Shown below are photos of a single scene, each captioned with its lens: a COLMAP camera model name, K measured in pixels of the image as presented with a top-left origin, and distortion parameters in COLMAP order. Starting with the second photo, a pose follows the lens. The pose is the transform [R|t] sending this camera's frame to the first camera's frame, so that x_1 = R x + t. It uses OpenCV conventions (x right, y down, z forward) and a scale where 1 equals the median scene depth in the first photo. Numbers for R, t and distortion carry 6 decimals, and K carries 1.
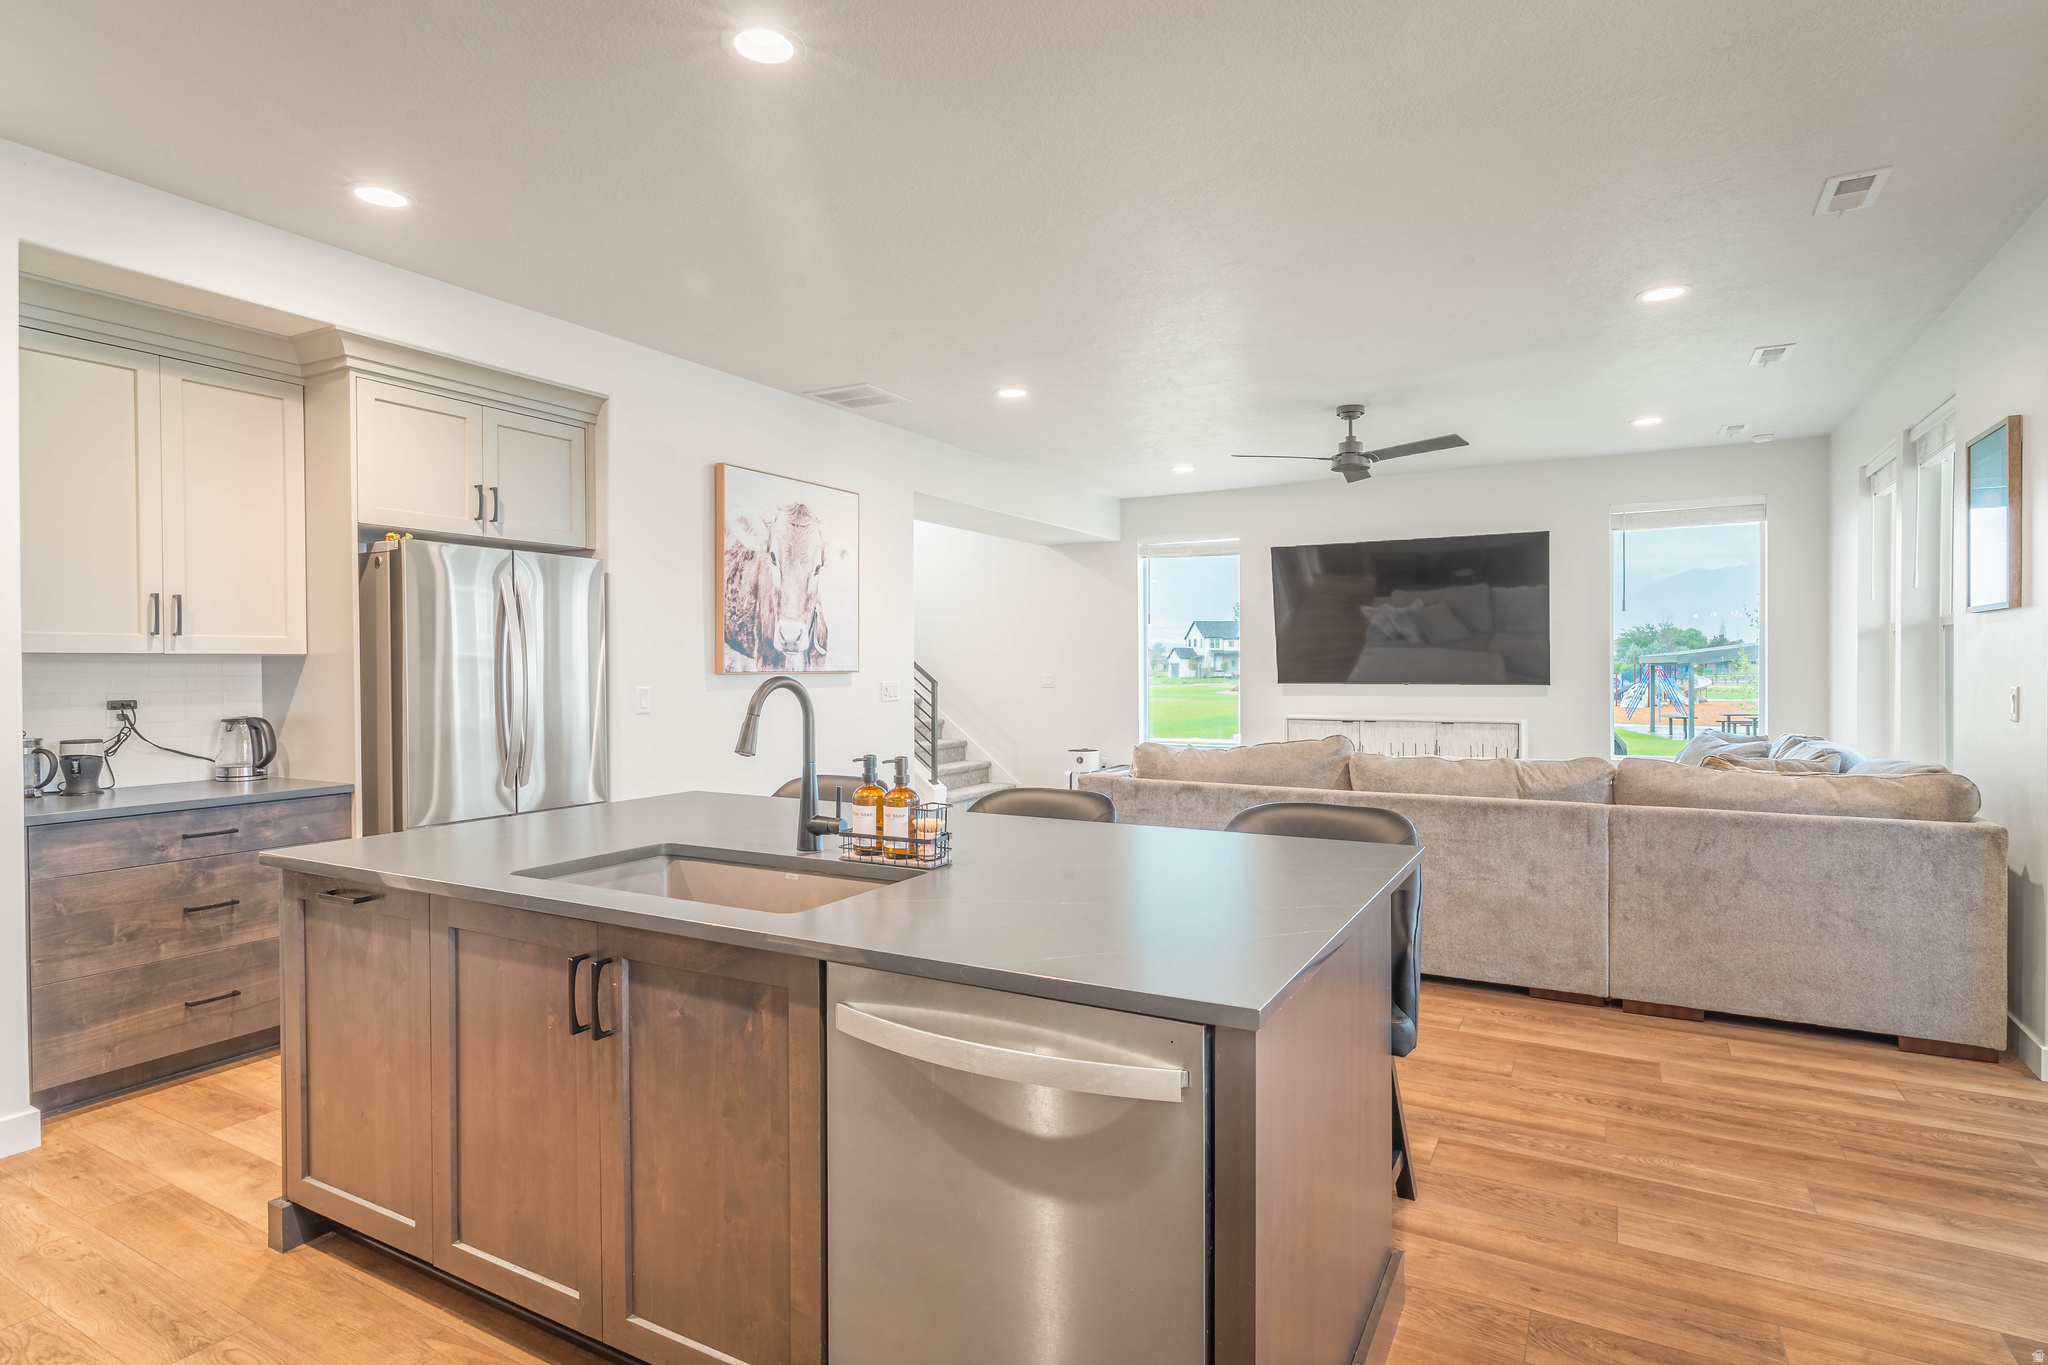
lens RADIAL K [[1013.0, 0, 1016.8], [0, 1013.0, 675.5], [0, 0, 1]] dist [-0.002505, 0.000663]
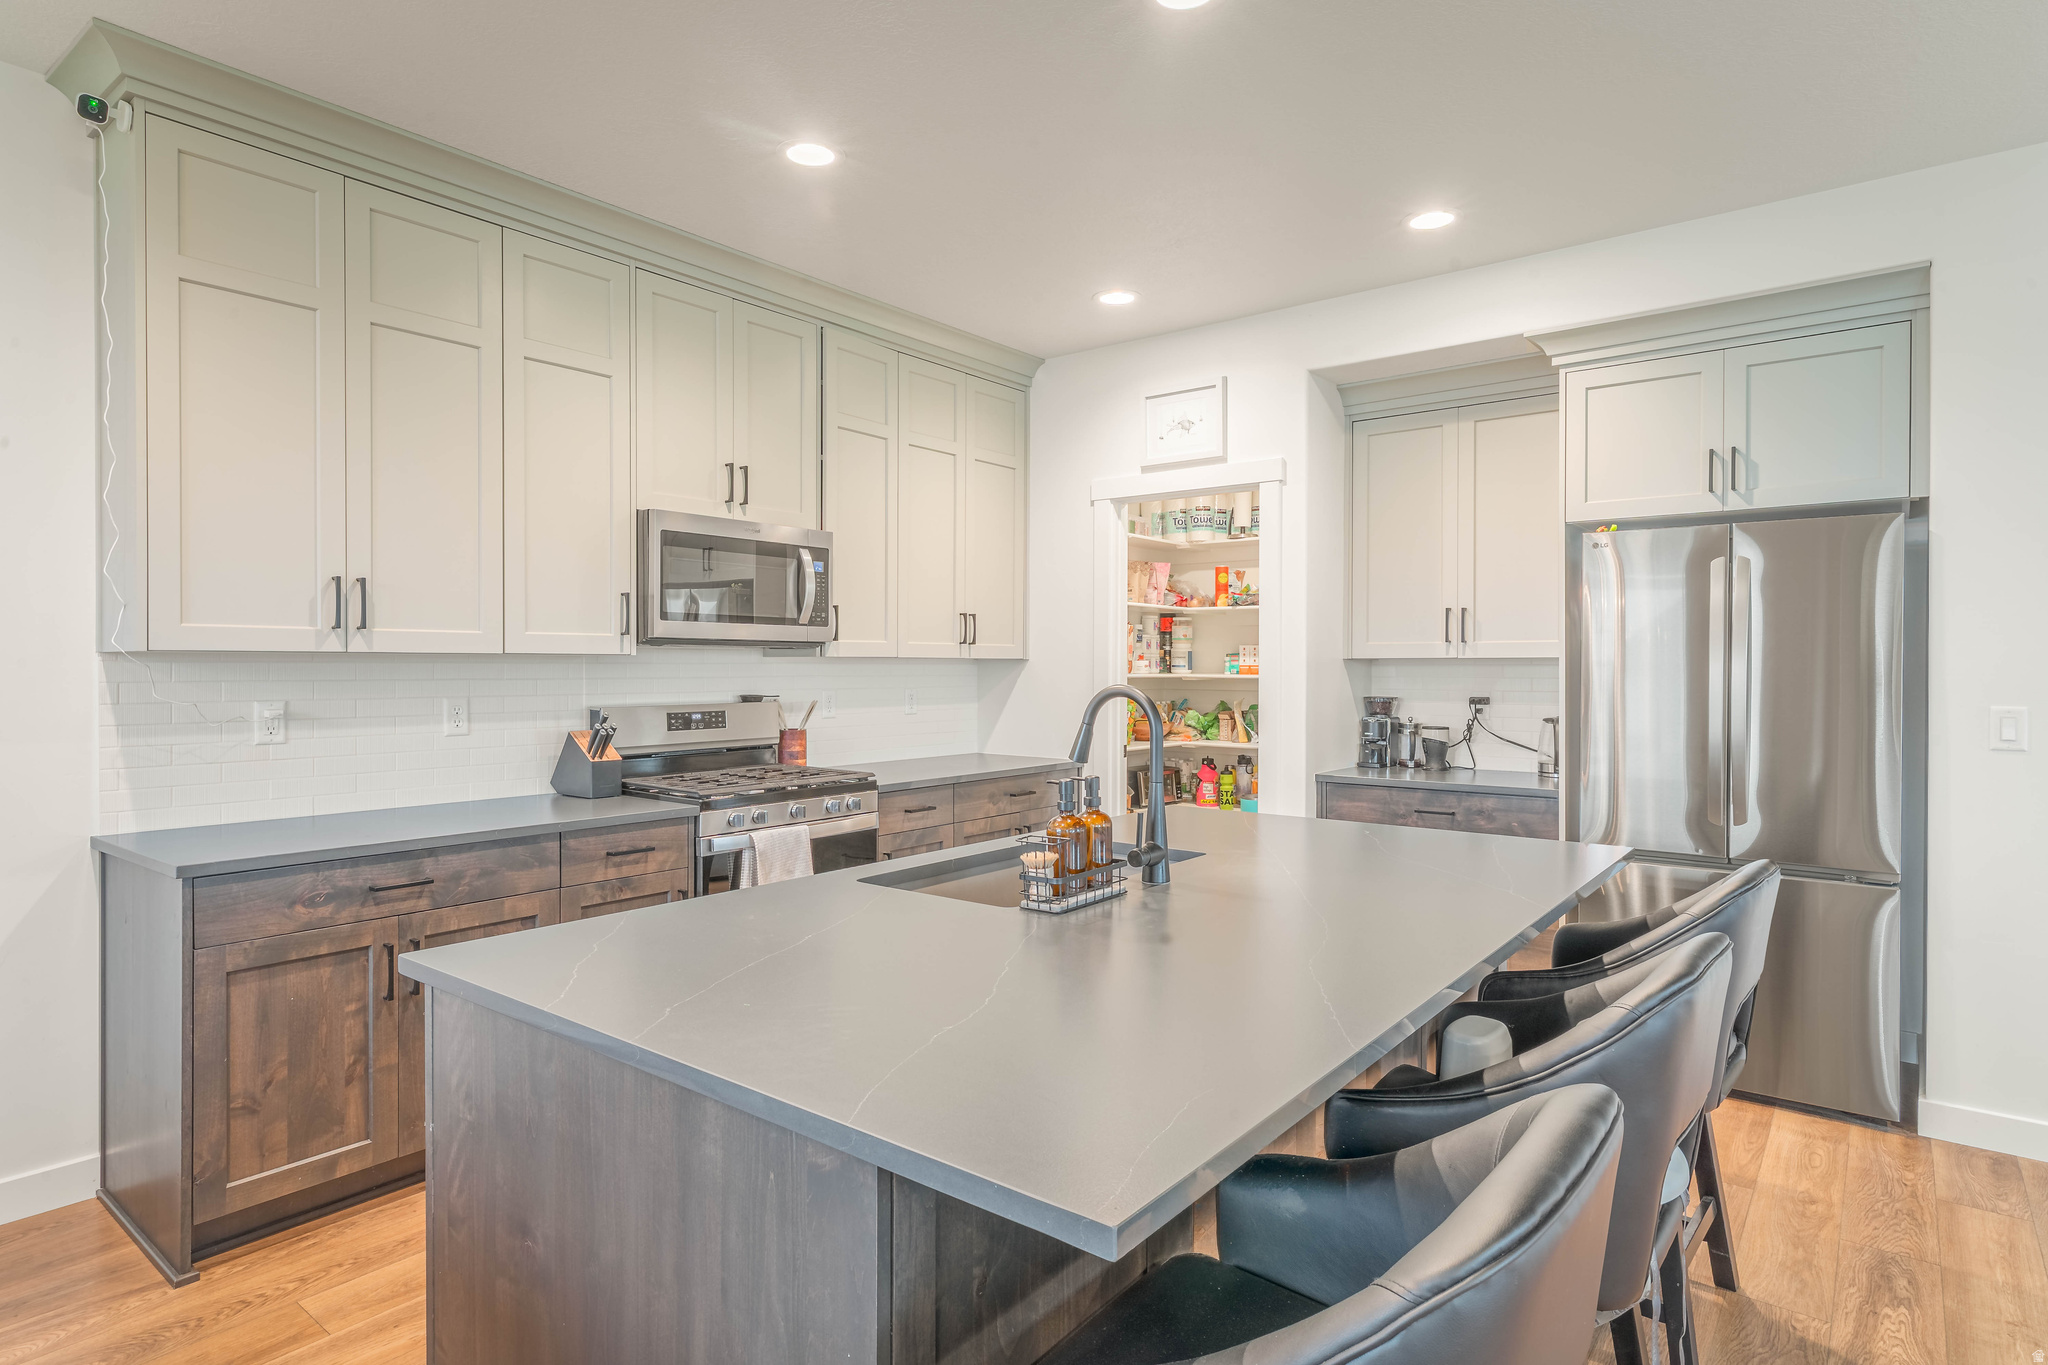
lens RADIAL K [[1097.9, 0, 1014.9], [0, 1097.9, 675.1], [0, 0, 1]] dist [-0.002128, -0.001701]
pose [[-0.149037, 0.005974, -0.988814, 0.507156], [-0.012643, 0.999888, 0.007947, -0.005394], [0.988751, 0.013686, -0.148945, 0.675271]]
